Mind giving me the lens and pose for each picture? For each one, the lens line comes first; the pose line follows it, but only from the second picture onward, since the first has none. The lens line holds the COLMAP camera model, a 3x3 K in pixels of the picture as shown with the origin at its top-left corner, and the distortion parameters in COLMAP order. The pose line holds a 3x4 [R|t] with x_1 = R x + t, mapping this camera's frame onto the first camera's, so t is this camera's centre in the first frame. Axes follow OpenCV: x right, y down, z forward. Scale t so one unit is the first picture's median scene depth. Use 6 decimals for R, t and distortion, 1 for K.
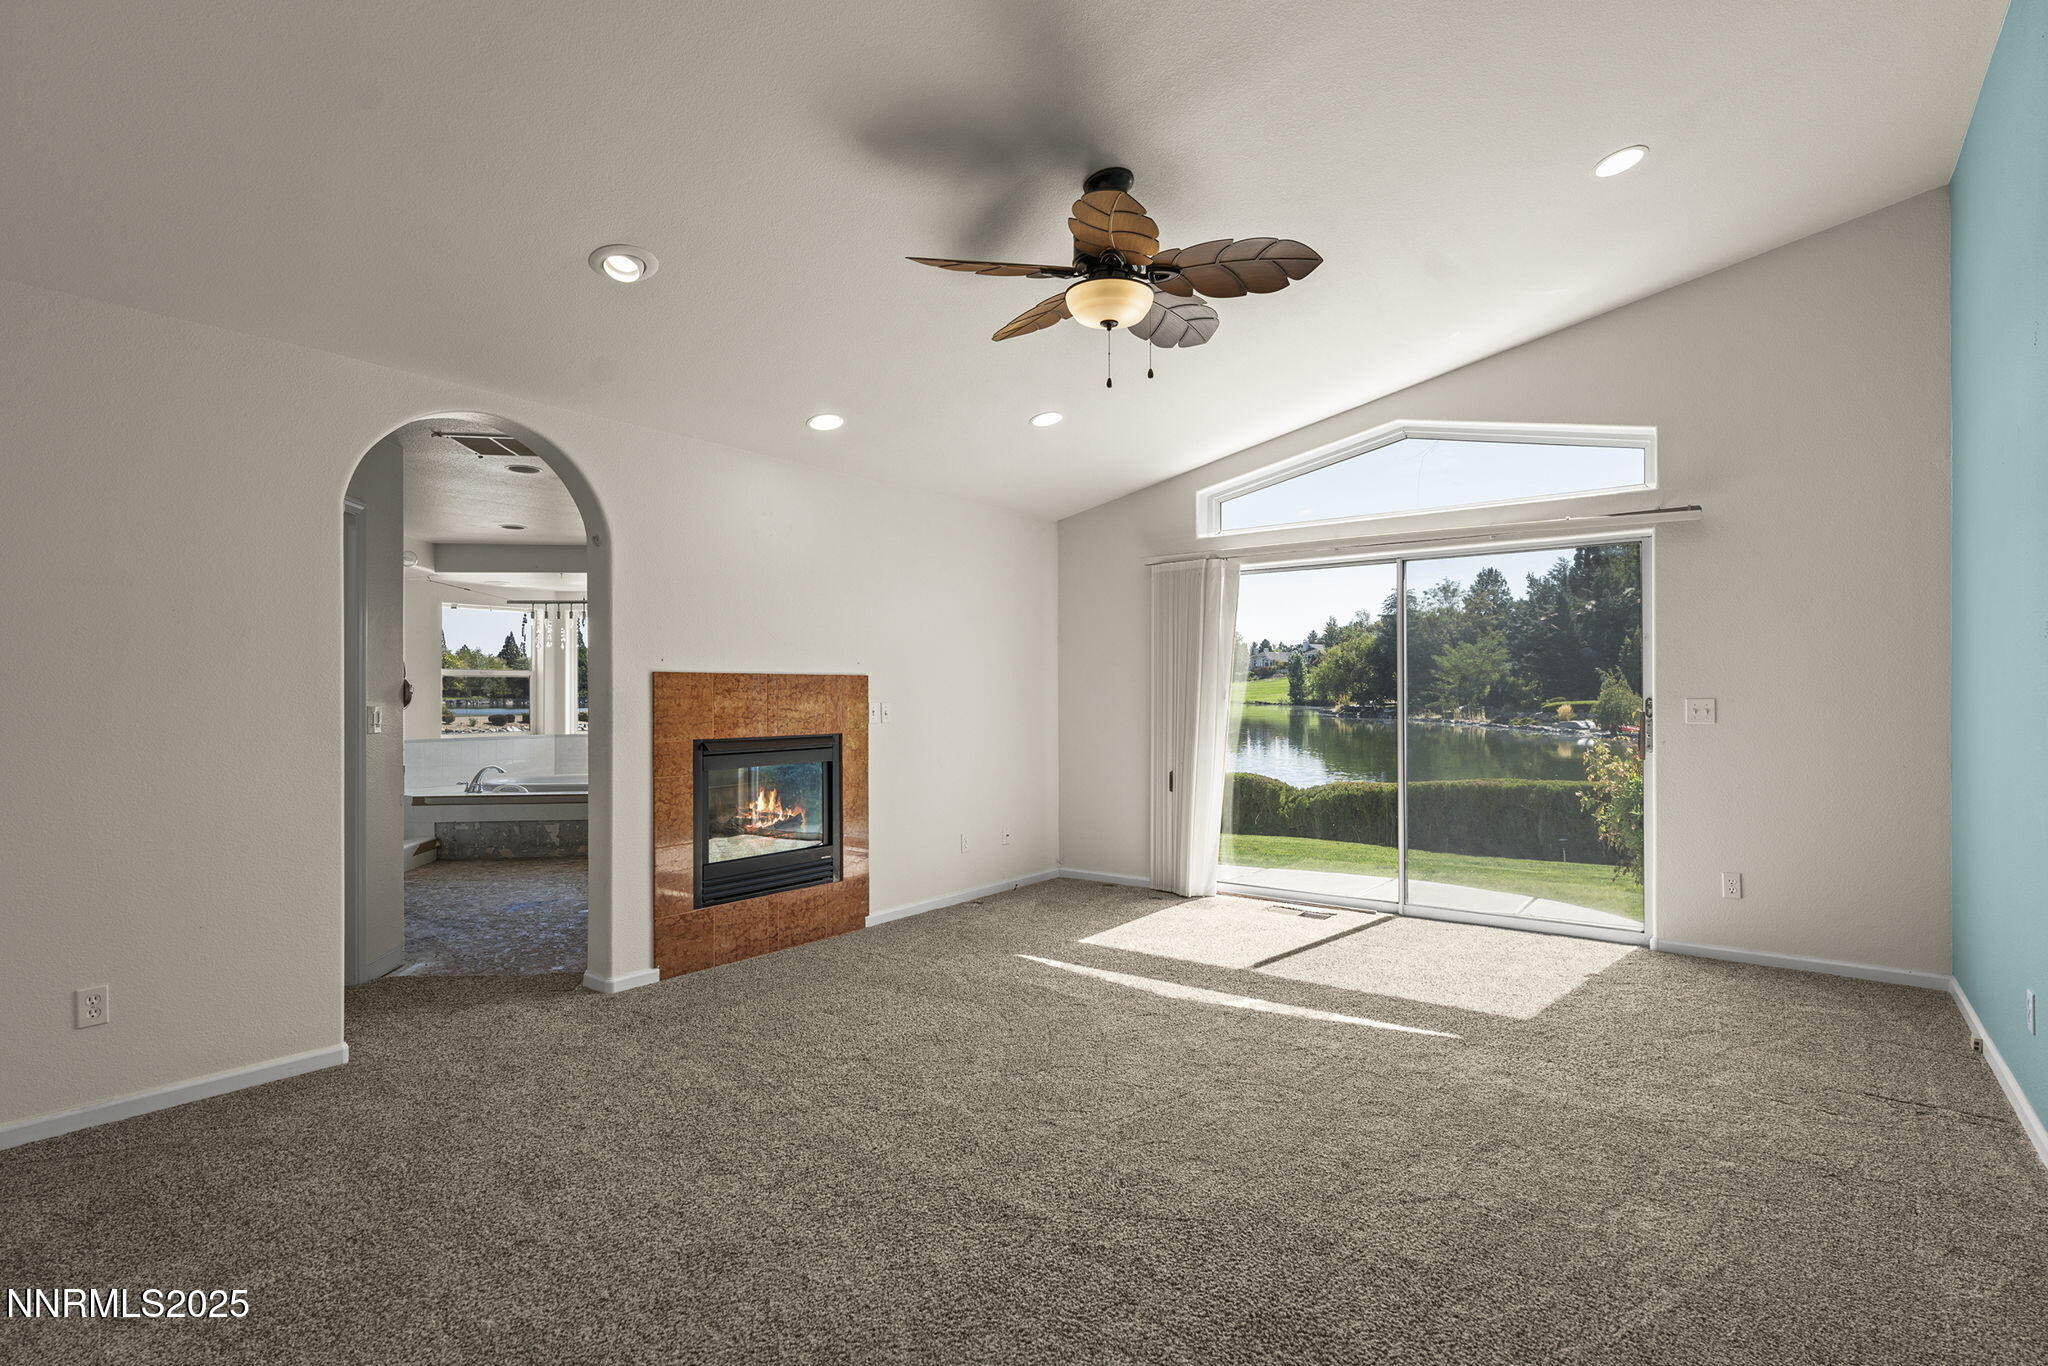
lens RADIAL K [[995.0, 0, 1024.0], [0, 995.0, 683.0], [0, 0, 1]] dist [-0.004005, -0.000320]
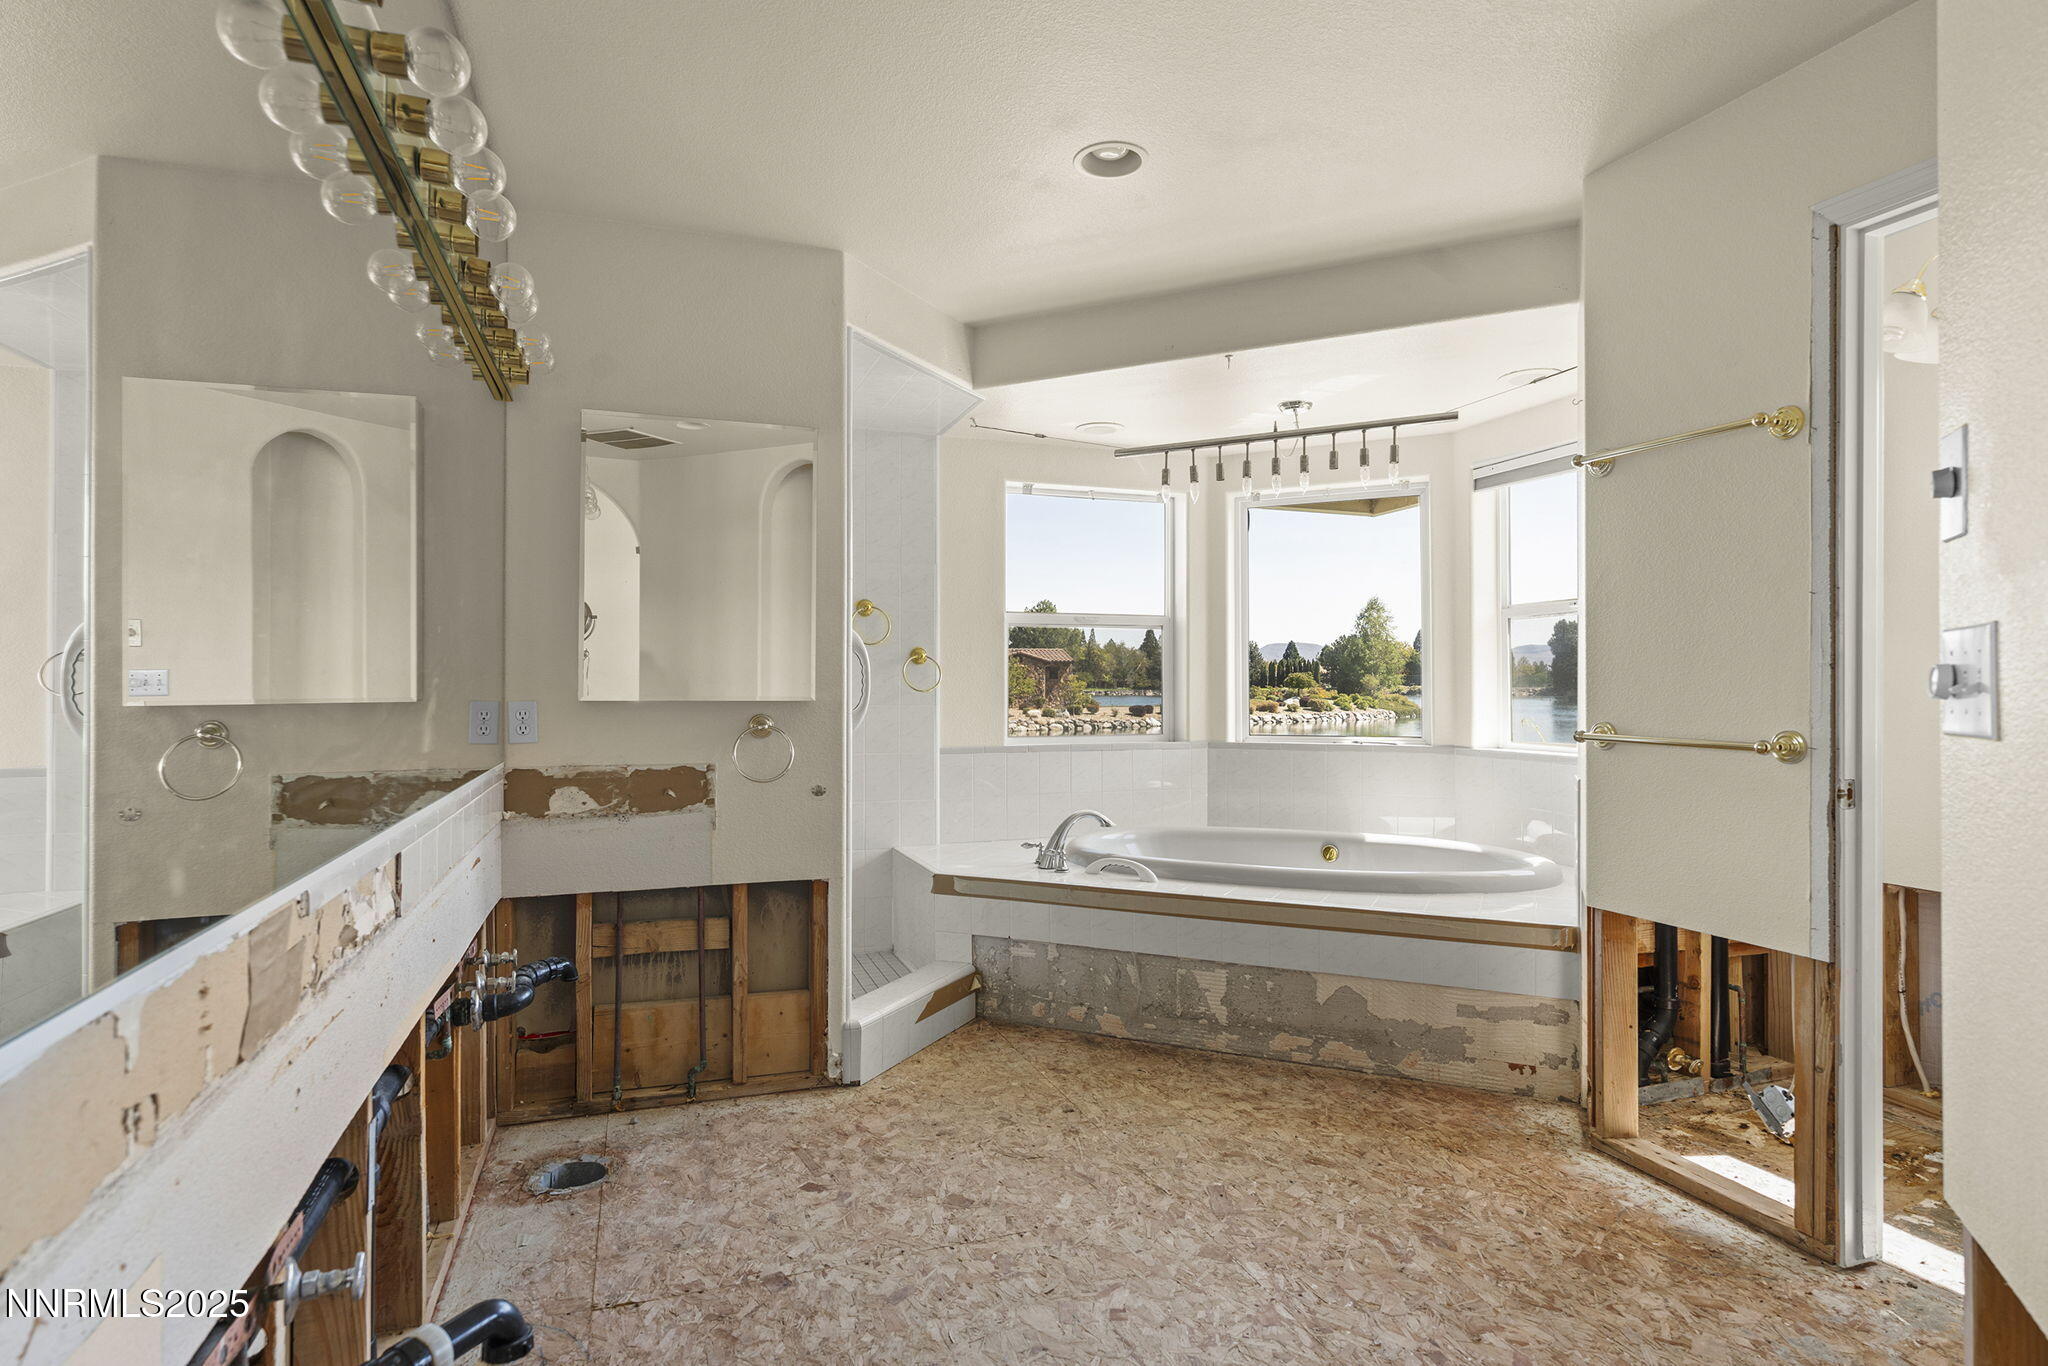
lens RADIAL K [[995.0, 0, 1024.0], [0, 995.0, 683.0], [0, 0, 1]] dist [-0.004005, -0.000320]
pose [[0.822560, -0.001662, -0.568675, -0.297586], [0.005384, 0.999974, 0.004865, 0.021847], [0.568652, -0.007064, 0.822548, 0.605698]]
